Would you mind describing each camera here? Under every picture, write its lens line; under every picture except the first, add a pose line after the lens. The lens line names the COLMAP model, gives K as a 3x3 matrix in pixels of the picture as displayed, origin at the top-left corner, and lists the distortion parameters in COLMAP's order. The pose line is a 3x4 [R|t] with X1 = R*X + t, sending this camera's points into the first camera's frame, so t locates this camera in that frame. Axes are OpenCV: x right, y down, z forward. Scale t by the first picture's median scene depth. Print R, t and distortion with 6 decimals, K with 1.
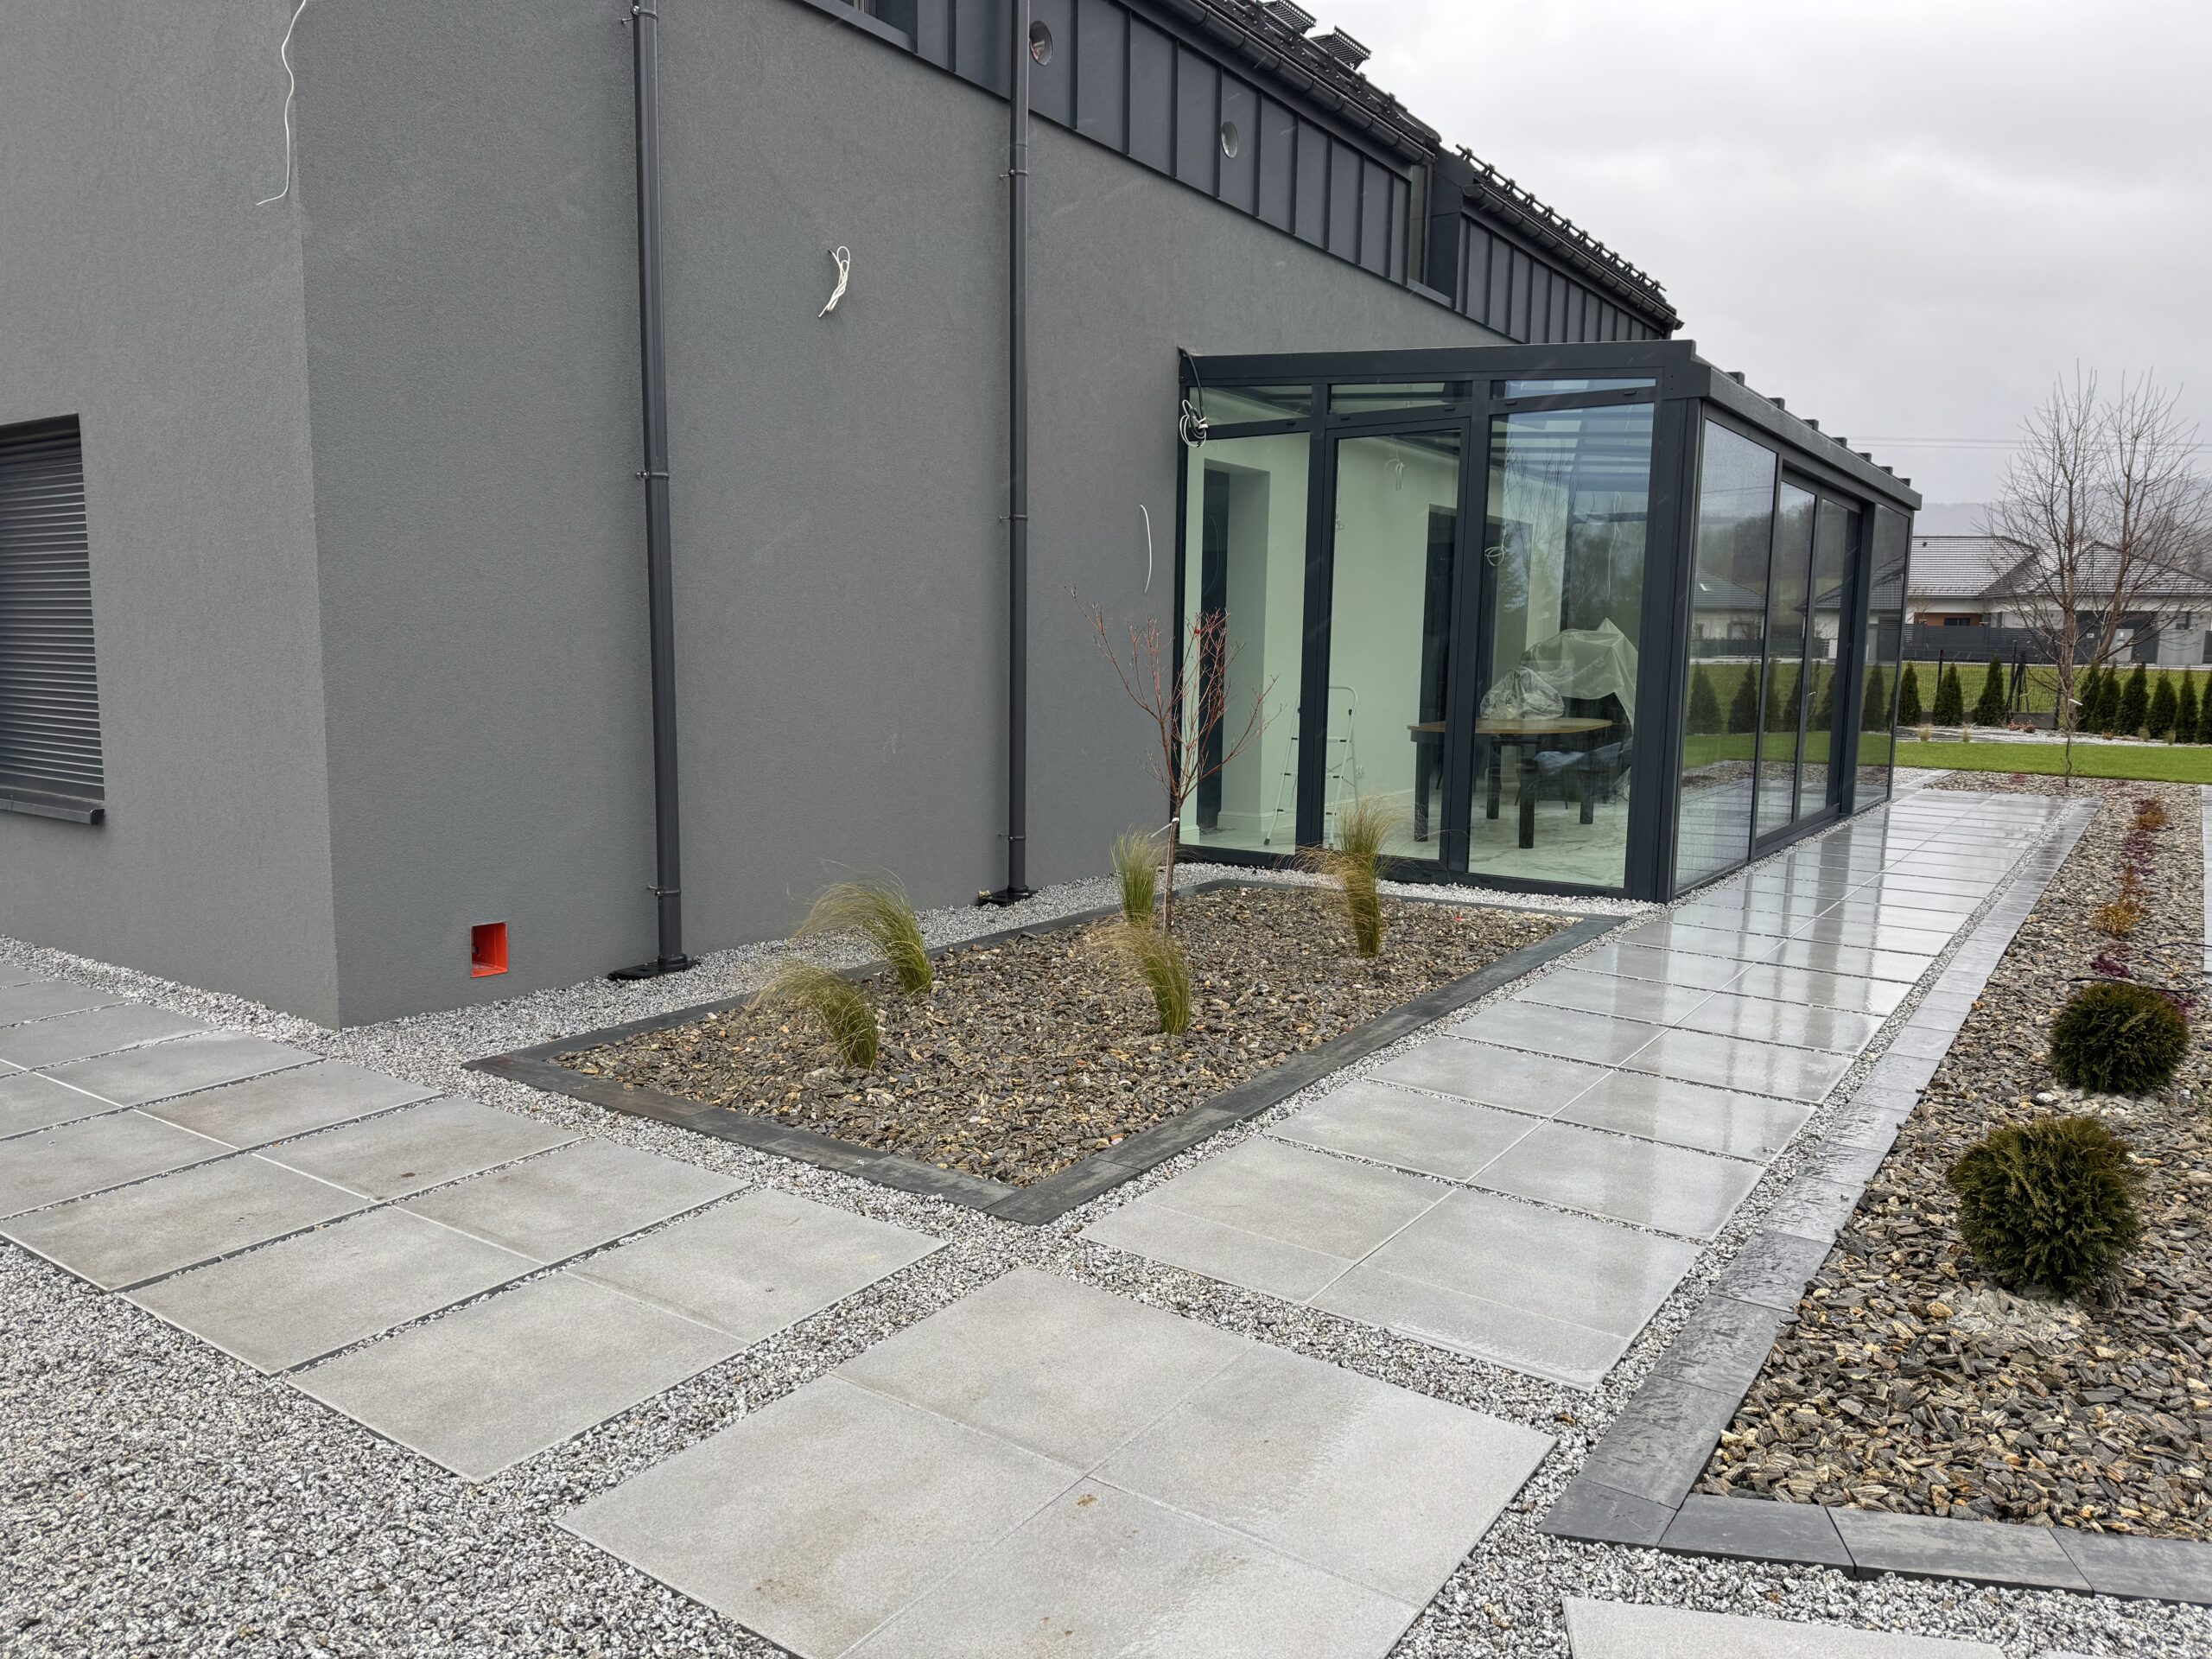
lens RADIAL K [[1532.2, 0, 1086.3], [0, 1532.2, 794.3], [0, 0, 1]] dist [0.067098, -0.080599]
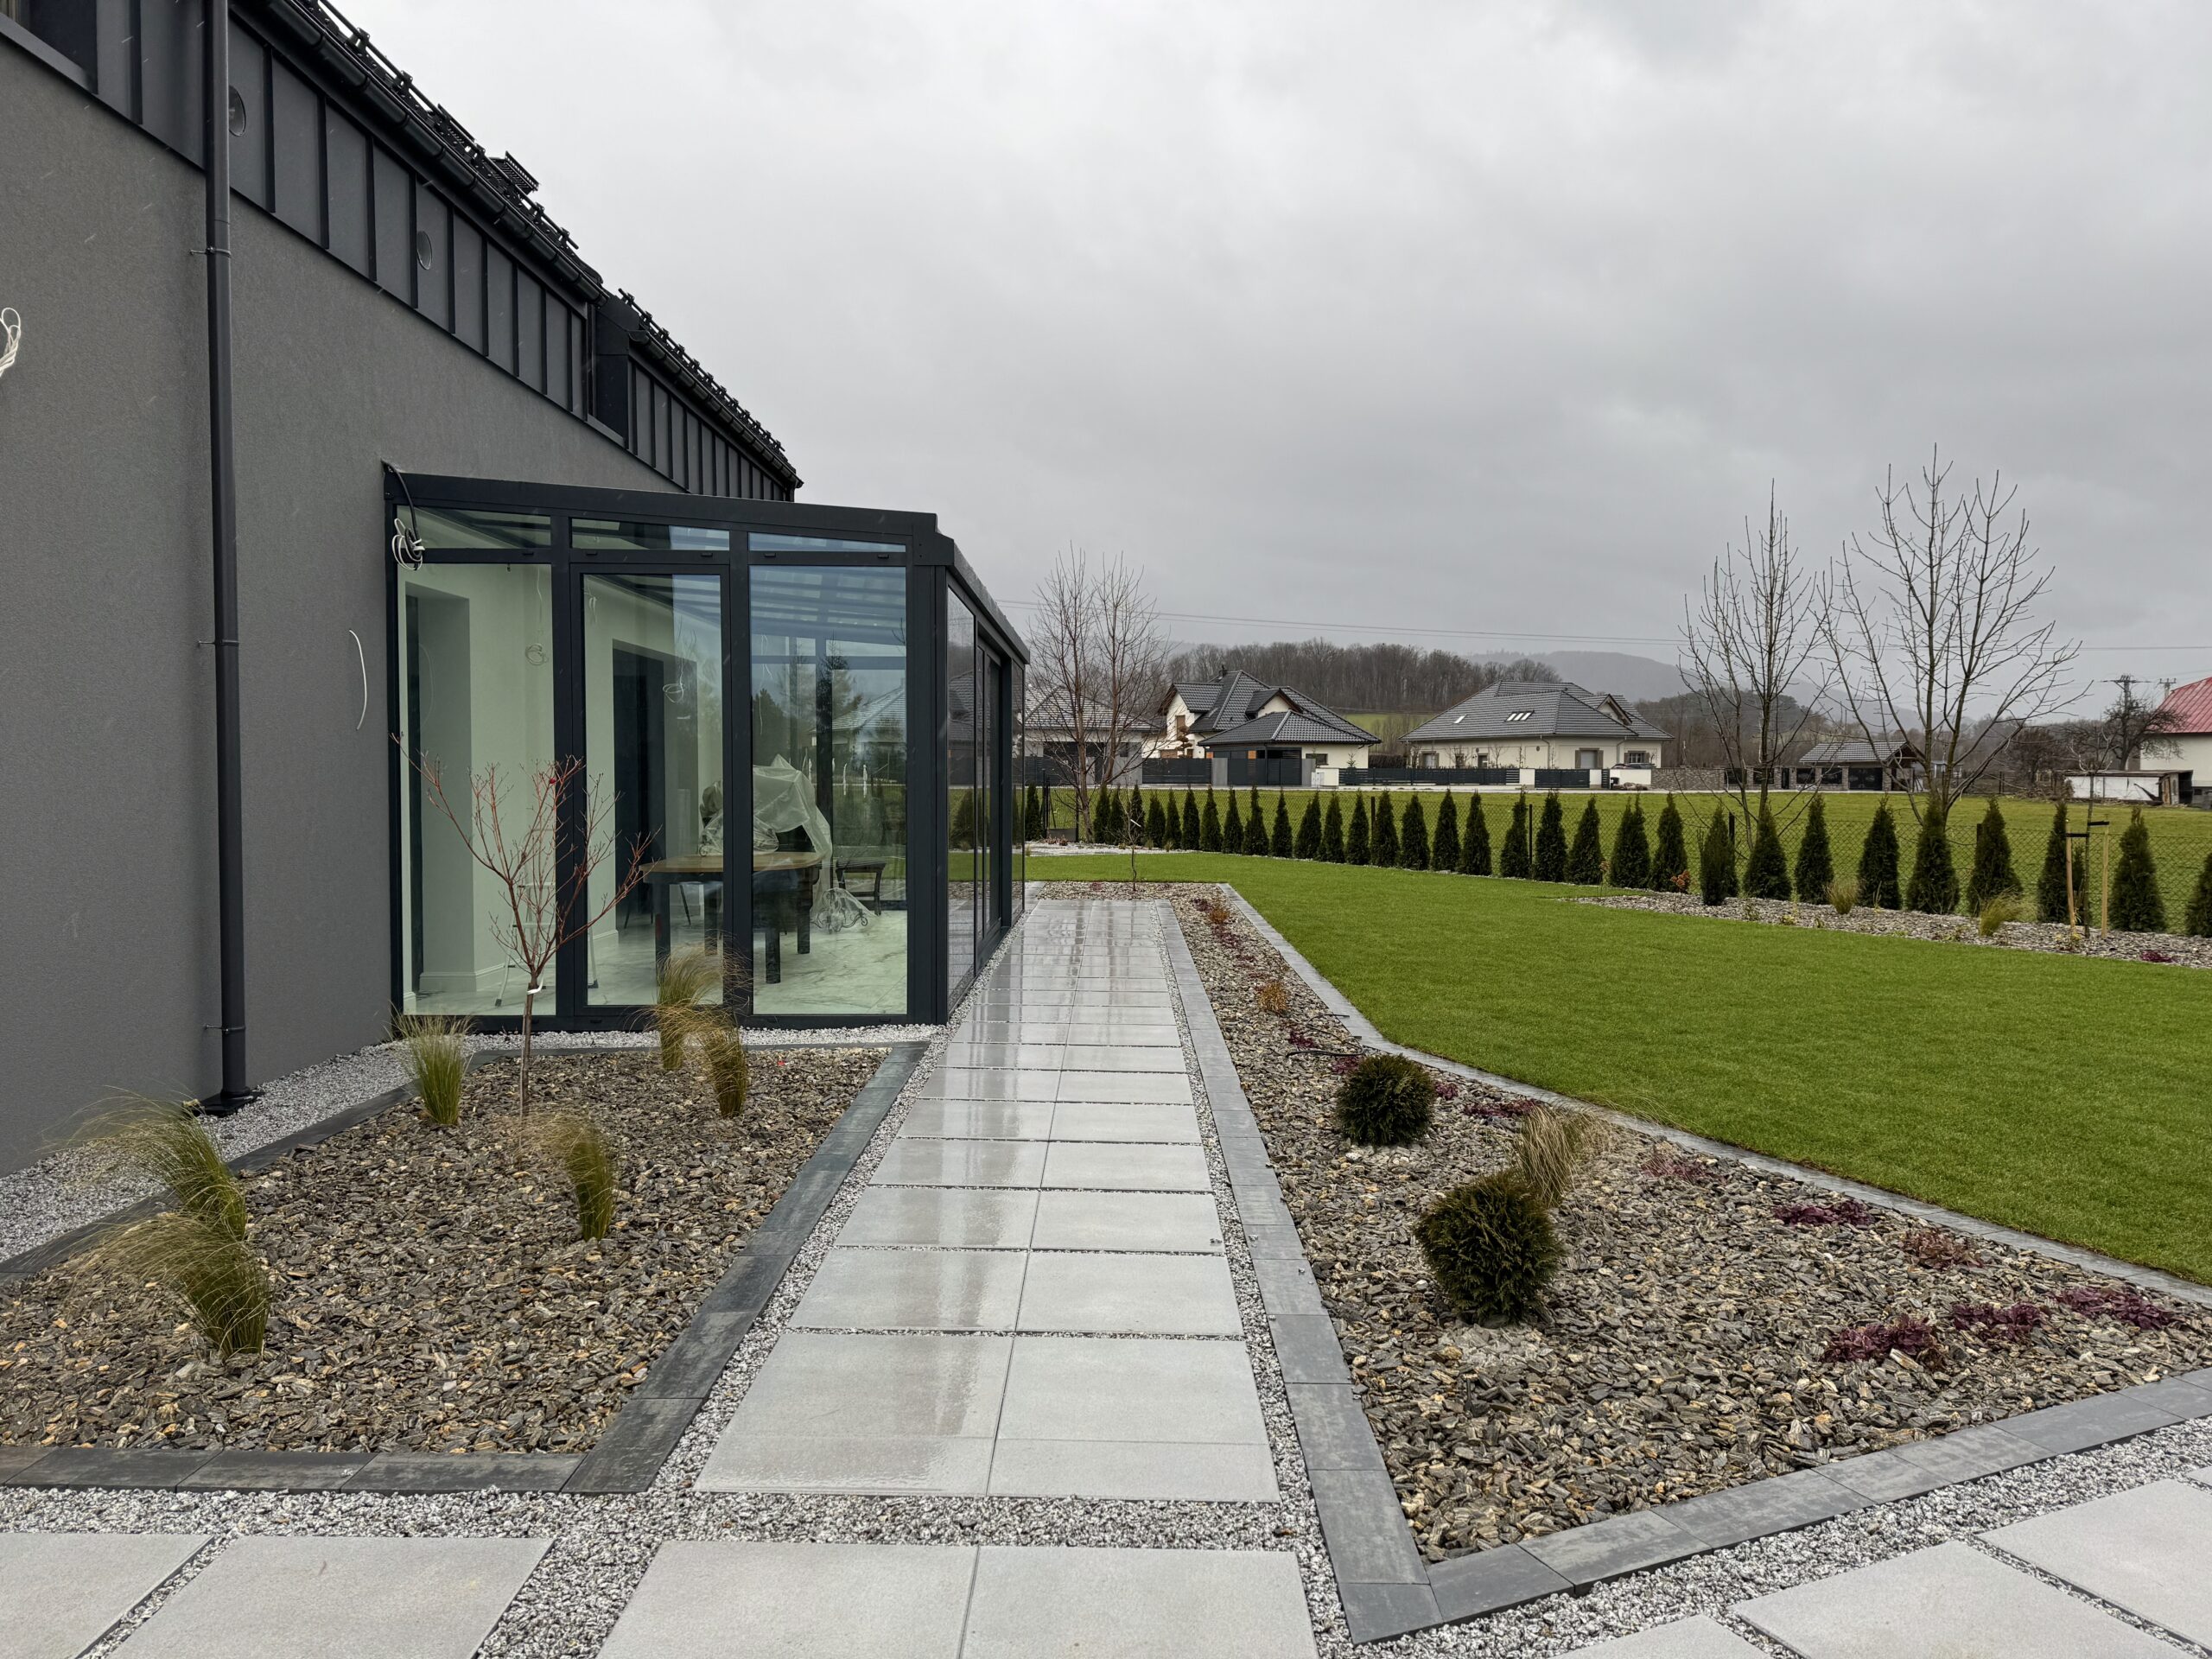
lens RADIAL K [[1532.2, 0, 1096.5], [0, 1532.2, 765.9], [0, 0, 1]] dist [0.067098, -0.080599]
pose [[0.825719, -0.007798, 0.564028, -0.215768], [0.064324, 0.994684, -0.080415, -0.025617], [-0.560402, 0.102681, 0.821831, 0.073181]]
